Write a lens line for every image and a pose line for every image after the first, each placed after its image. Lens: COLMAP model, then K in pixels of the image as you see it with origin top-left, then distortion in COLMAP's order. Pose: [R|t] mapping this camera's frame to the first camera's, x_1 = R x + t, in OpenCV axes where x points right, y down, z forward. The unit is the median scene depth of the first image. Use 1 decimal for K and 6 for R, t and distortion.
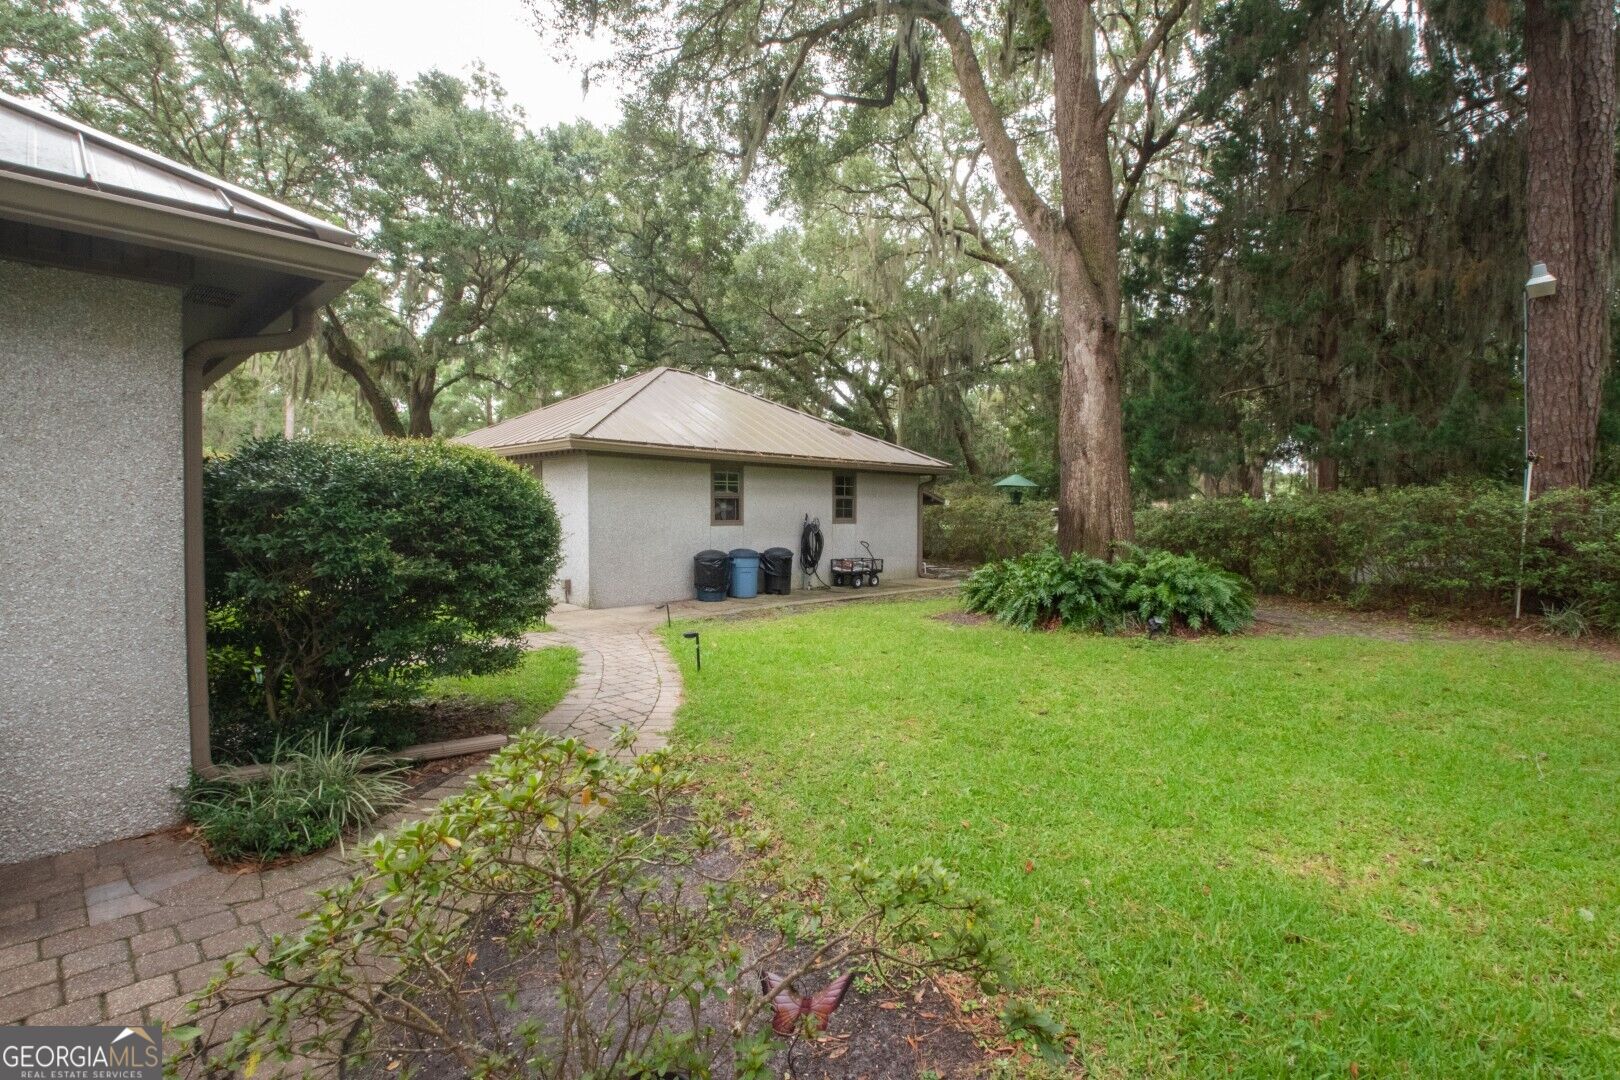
lens RADIAL K [[711.2, 0, 835.7], [0, 711.2, 529.6], [0, 0, 1]] dist [-0.002945, -0.014901]
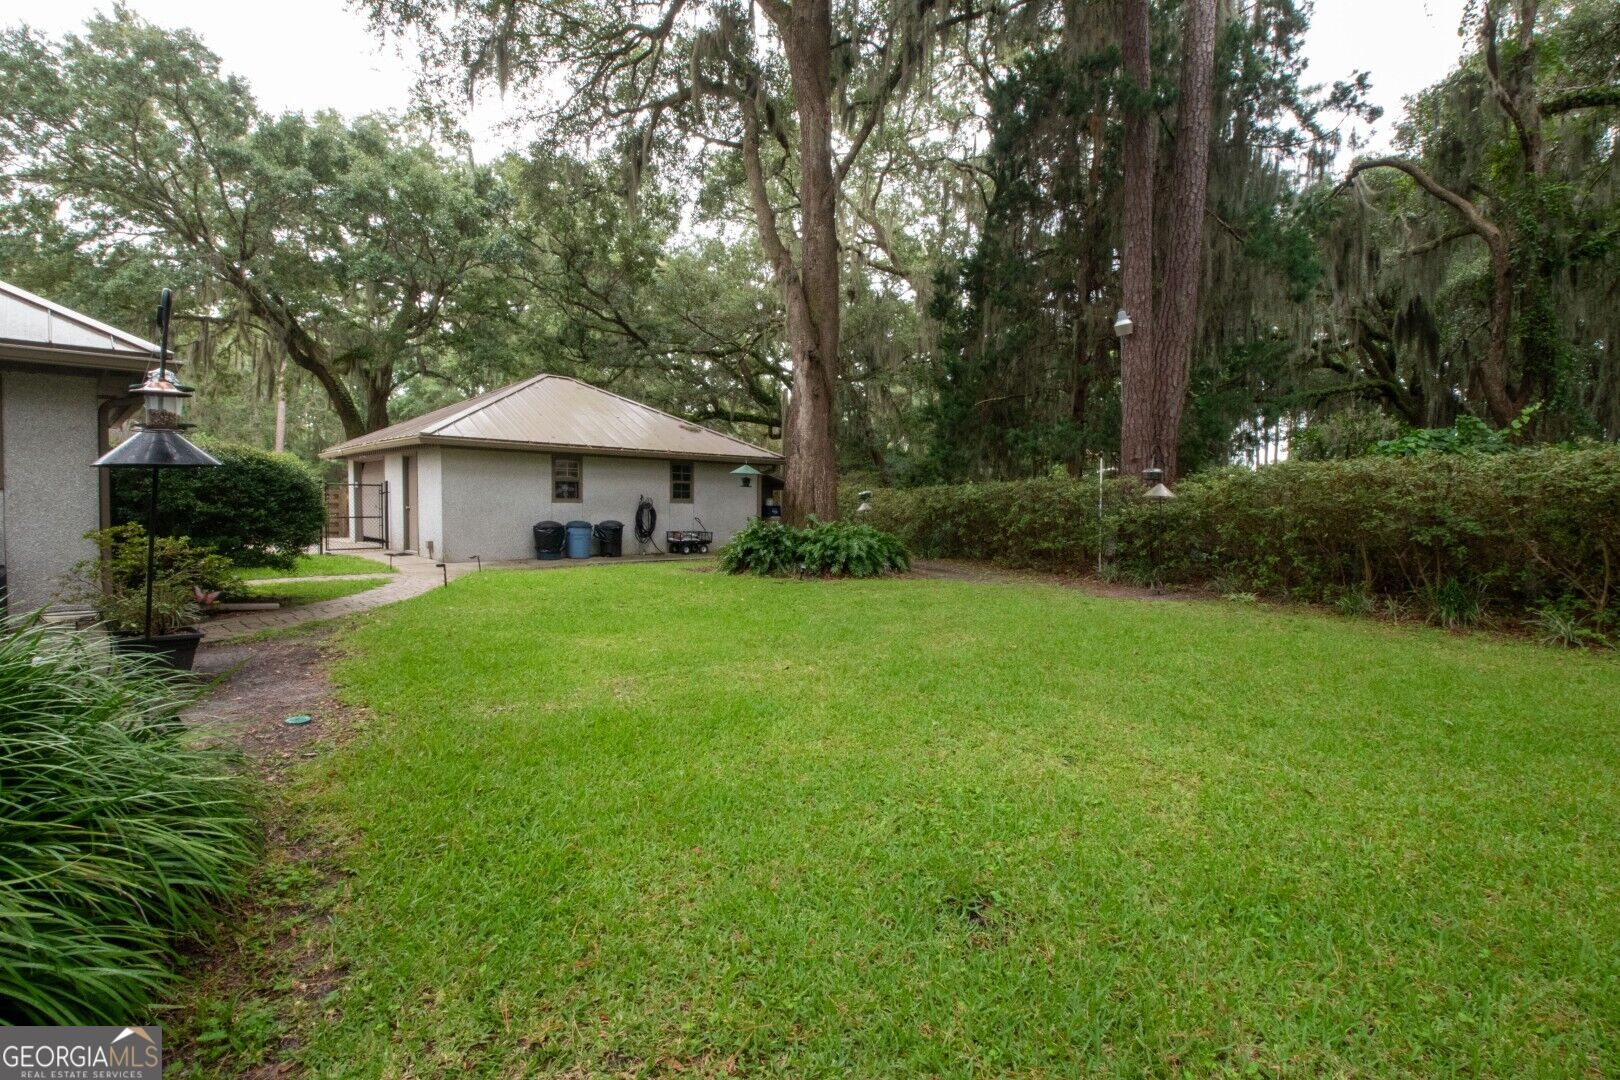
lens RADIAL K [[711.2, 0, 835.7], [0, 711.2, 529.6], [0, 0, 1]] dist [-0.002945, -0.014901]
pose [[0.999944, 0.008043, -0.006876, 0.325970], [-0.007936, 0.999848, 0.015498, 0.018107], [0.007000, -0.015443, 0.999856, -0.271515]]
